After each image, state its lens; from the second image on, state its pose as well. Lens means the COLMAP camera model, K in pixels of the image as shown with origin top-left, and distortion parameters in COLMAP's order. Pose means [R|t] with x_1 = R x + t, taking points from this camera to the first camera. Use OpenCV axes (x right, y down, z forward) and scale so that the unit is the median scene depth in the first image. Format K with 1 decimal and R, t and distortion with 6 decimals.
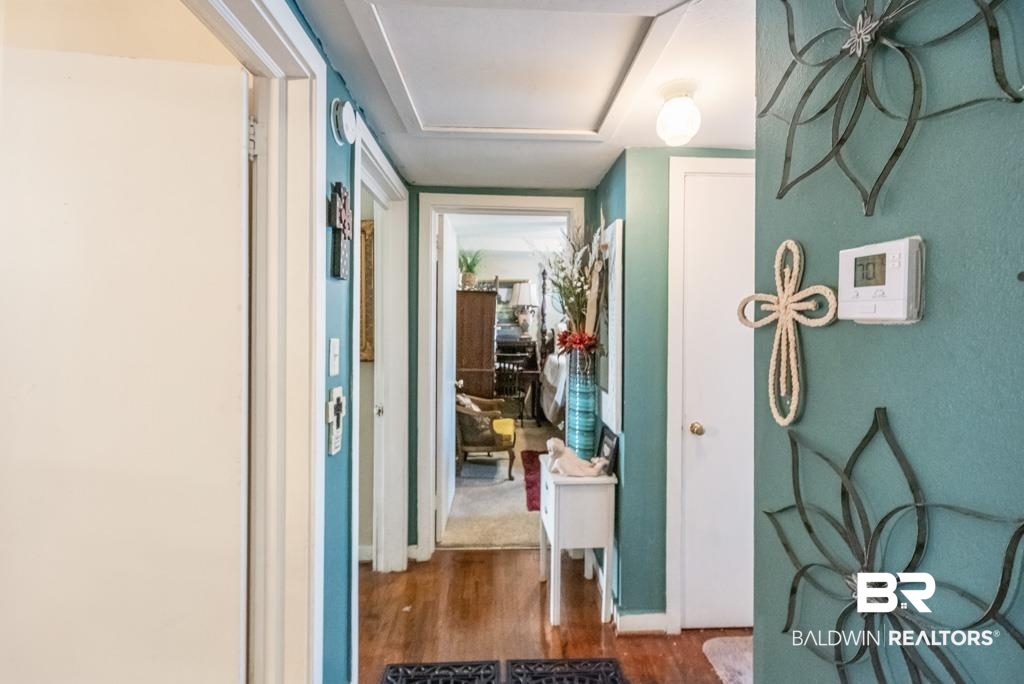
lens RADIAL K [[453.5, 0, 516.3], [0, 453.5, 347.5], [0, 0, 1]] dist [0.000680, 0.000111]
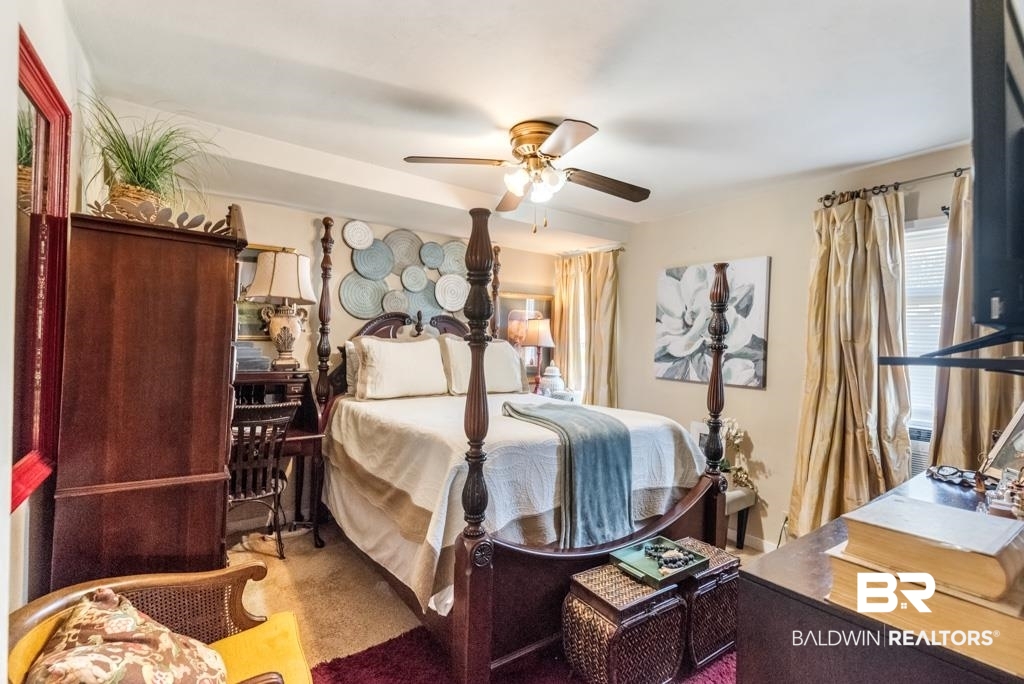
lens RADIAL K [[453.5, 0, 516.3], [0, 453.5, 347.5], [0, 0, 1]] dist [0.000680, 0.000111]
pose [[0.831835, 0.007053, 0.554979, -0.044962], [0.010023, 0.999565, -0.027726, -0.023790], [-0.554933, 0.028625, 0.831402, 0.452905]]
